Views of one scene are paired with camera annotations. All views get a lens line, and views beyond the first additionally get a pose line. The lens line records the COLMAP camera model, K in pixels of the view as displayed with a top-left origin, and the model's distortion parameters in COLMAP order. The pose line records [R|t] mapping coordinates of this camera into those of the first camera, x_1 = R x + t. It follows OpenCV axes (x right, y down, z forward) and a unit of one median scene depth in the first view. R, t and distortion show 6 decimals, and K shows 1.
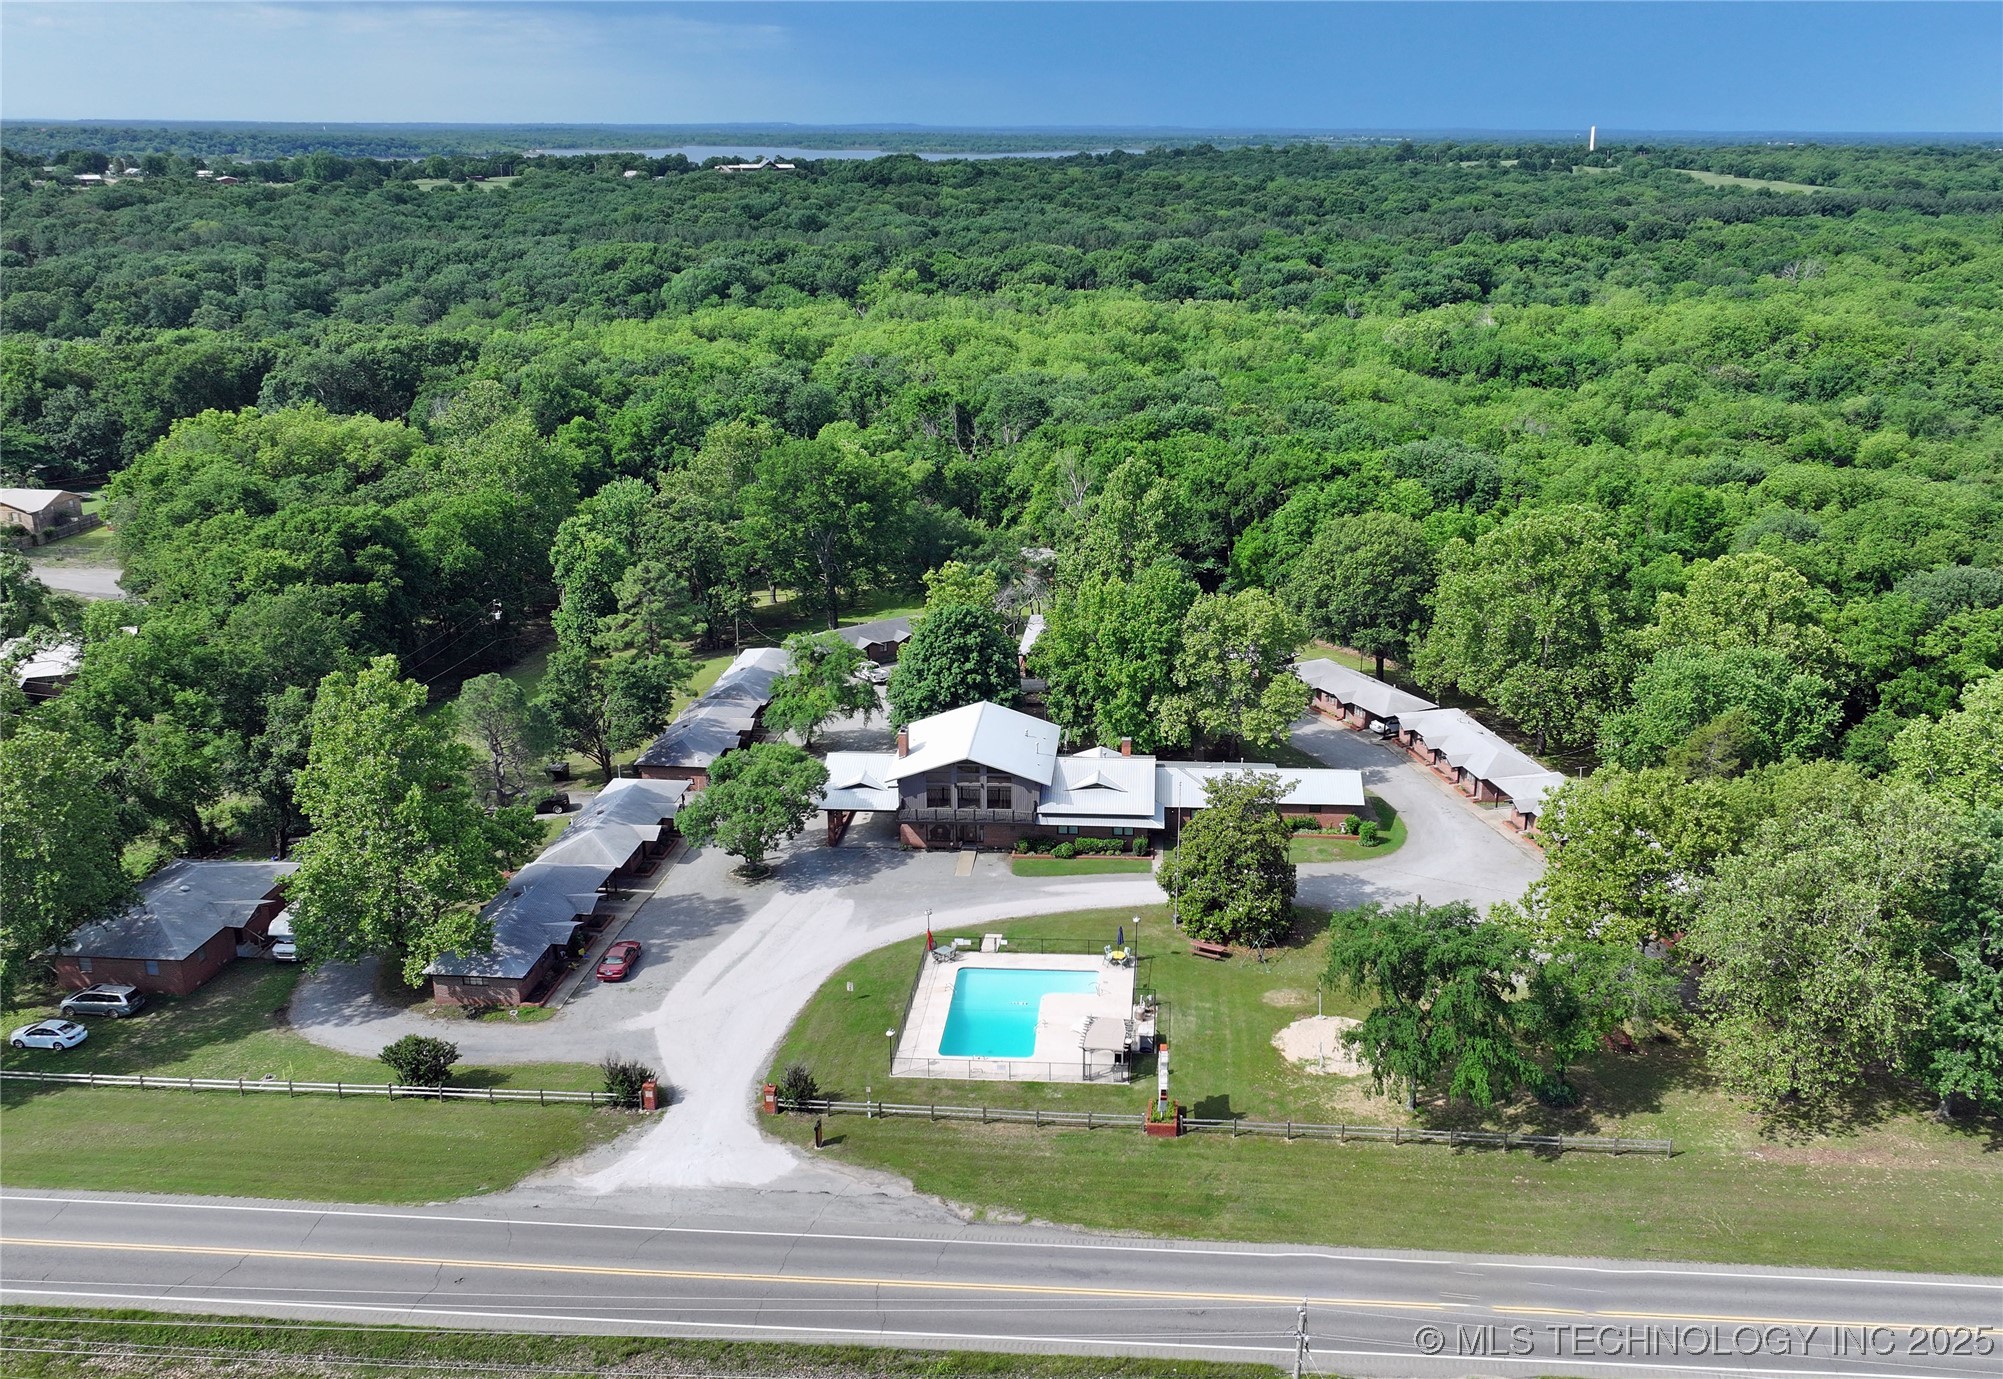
lens RADIAL K [[1748.6, 0, 1096.4], [0, 1748.6, 689.7], [0, 0, 1]] dist [0.016473, -0.011057]
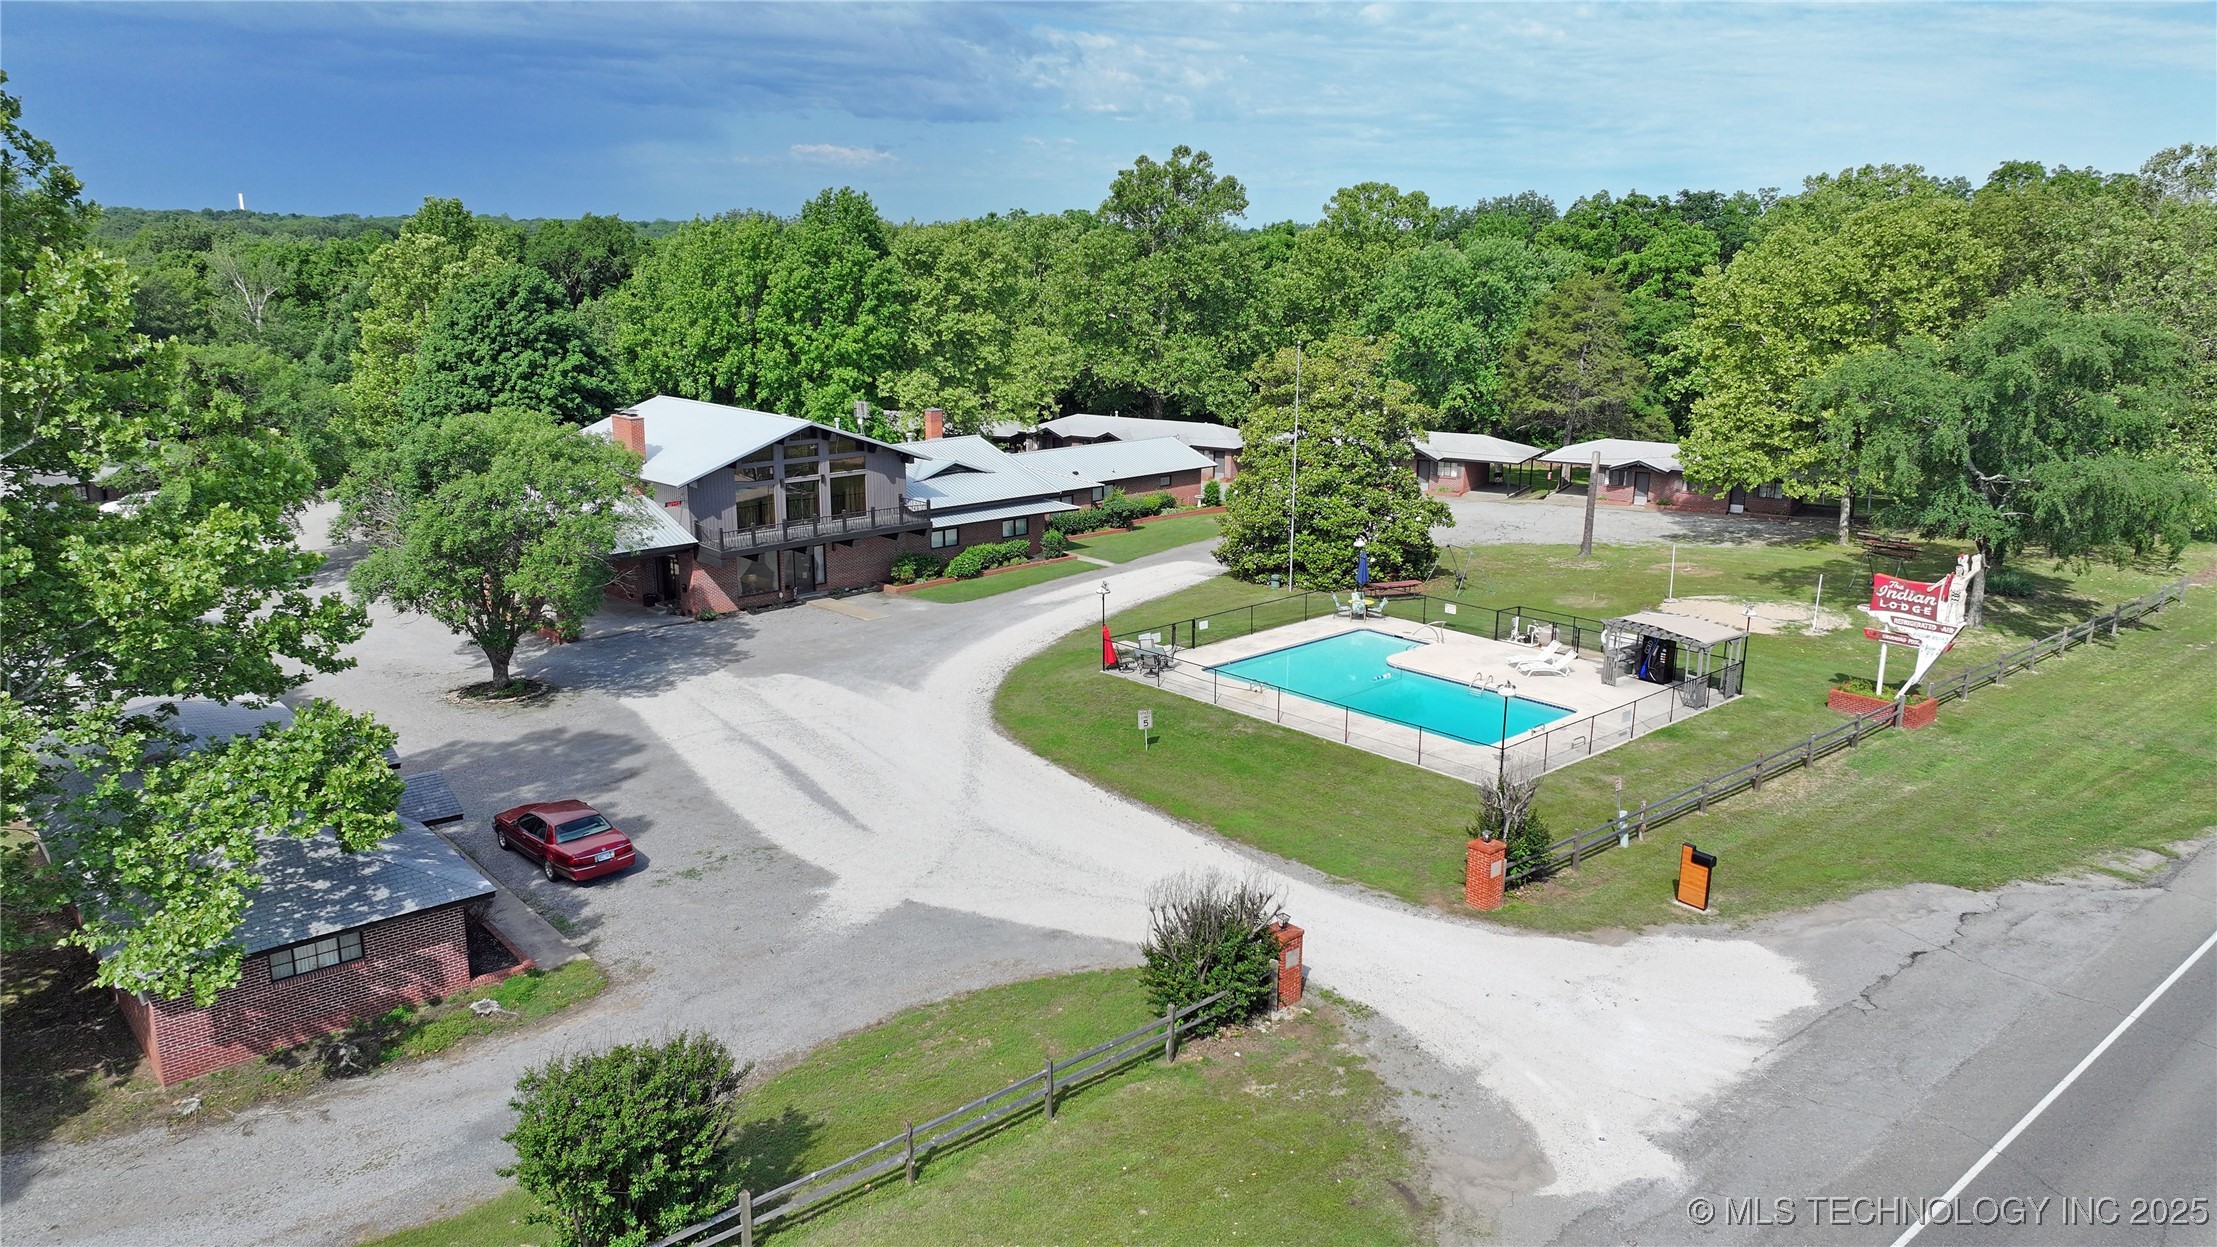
lens RADIAL K [[1556.7, 0, 1124.1], [0, 1556.7, 623.0], [0, 0, 1]] dist [0.007542, 0.007421]
pose [[0.698194, -0.171884, 0.694969, -0.409754], [0.213820, 0.976508, 0.026703, 0.123800], [-0.683232, 0.129954, 0.718544, 0.658225]]
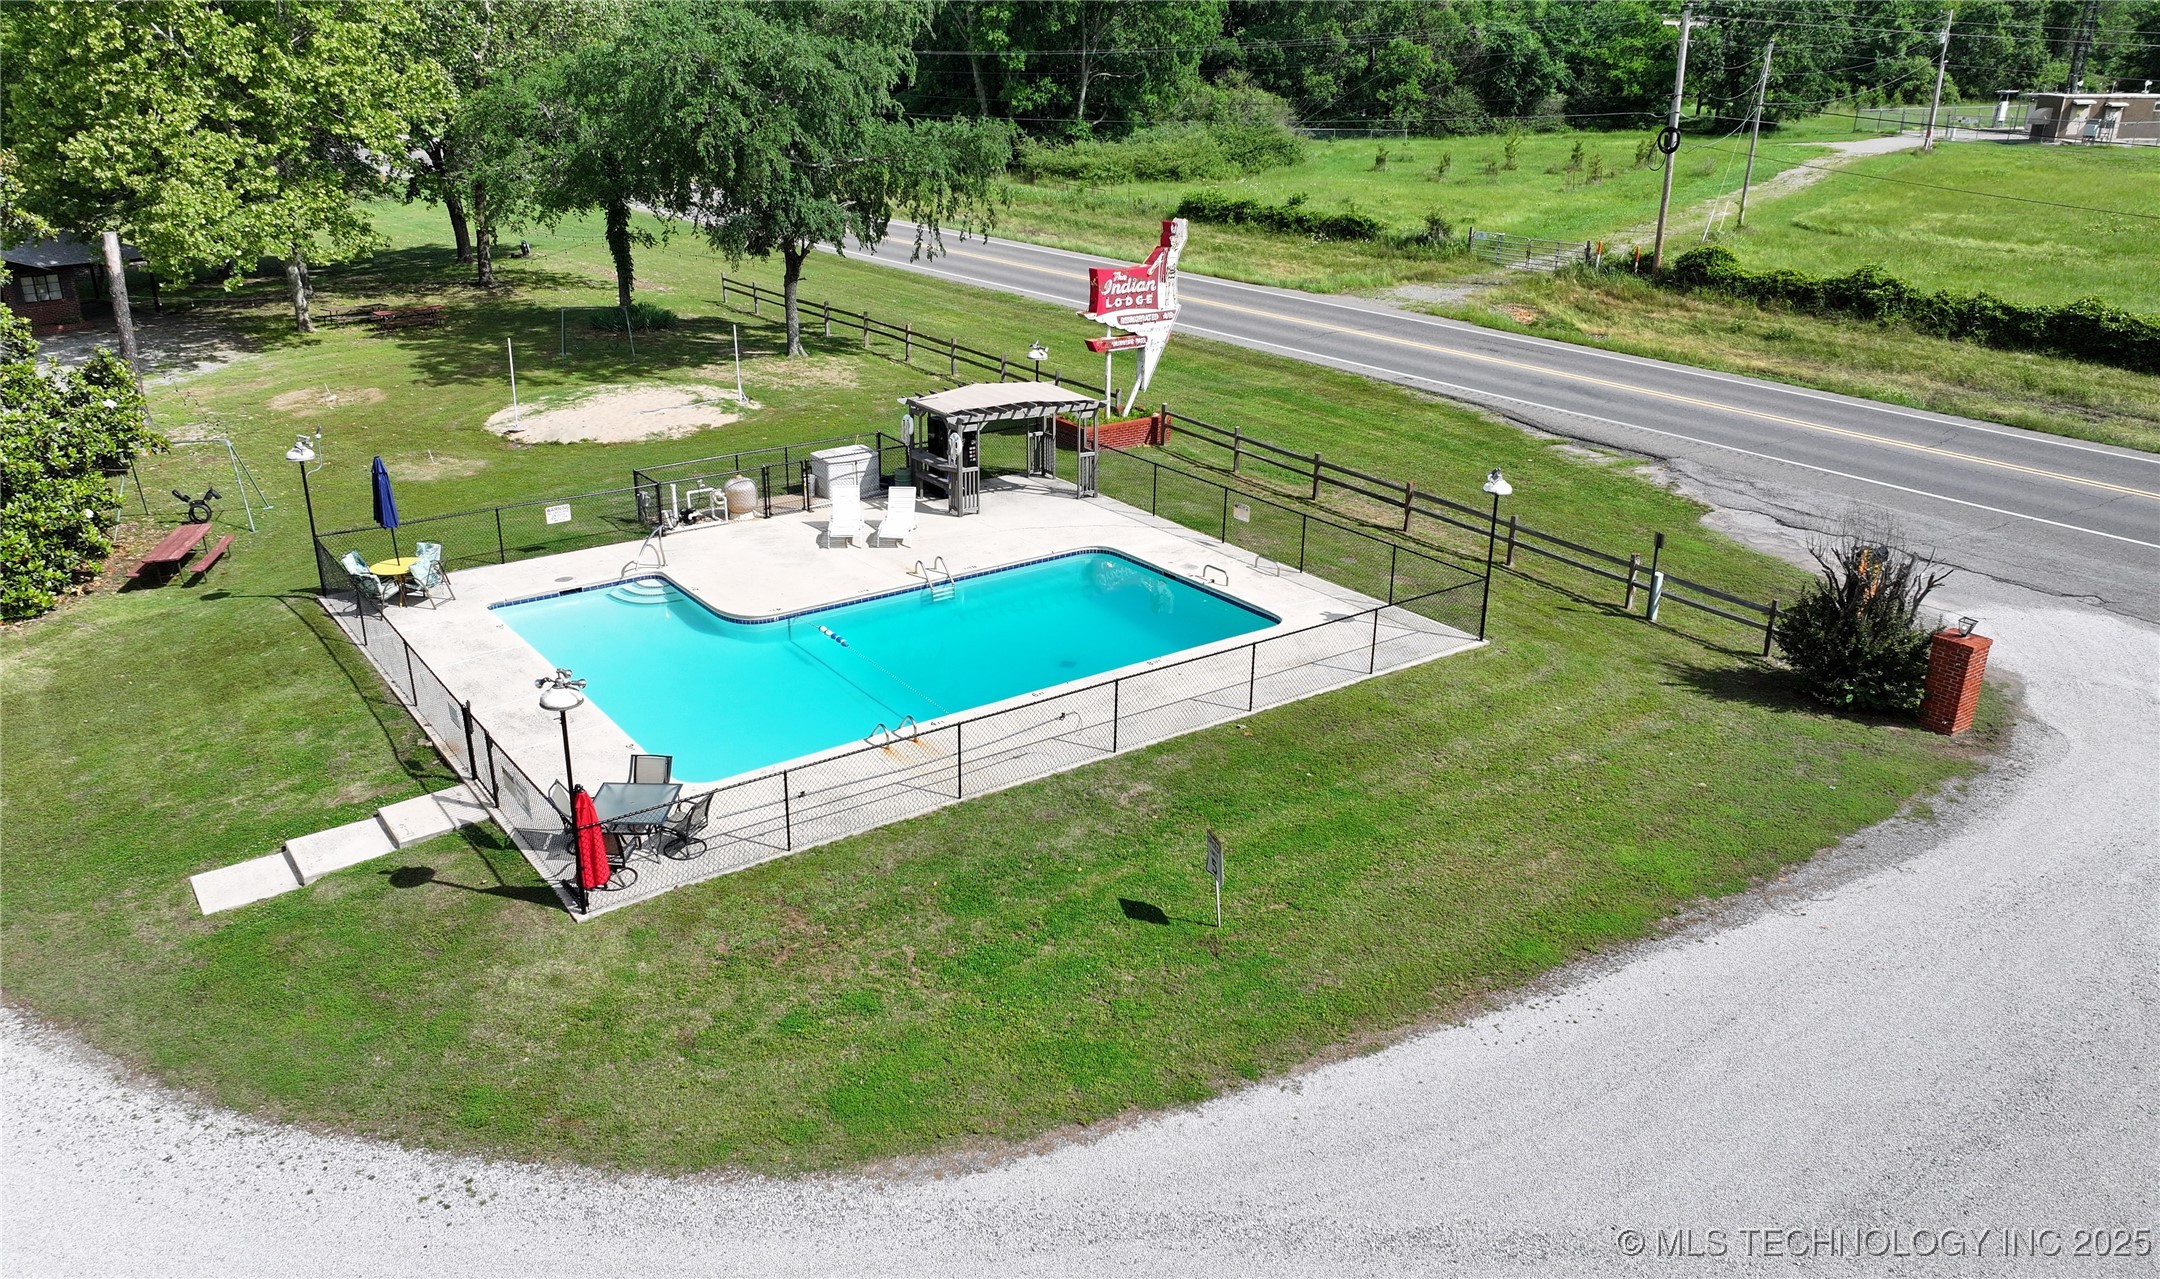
lens RADIAL K [[1601.5, 0, 999.5], [0, 1601.5, 637.5], [0, 0, 1]] dist [0.051764, 0.000030]
pose [[-0.606846, -0.290541, 0.739813, -0.236253], [0.236792, 0.822441, 0.517225, 0.047122], [-0.758727, 0.489058, -0.430297, 1.025653]]
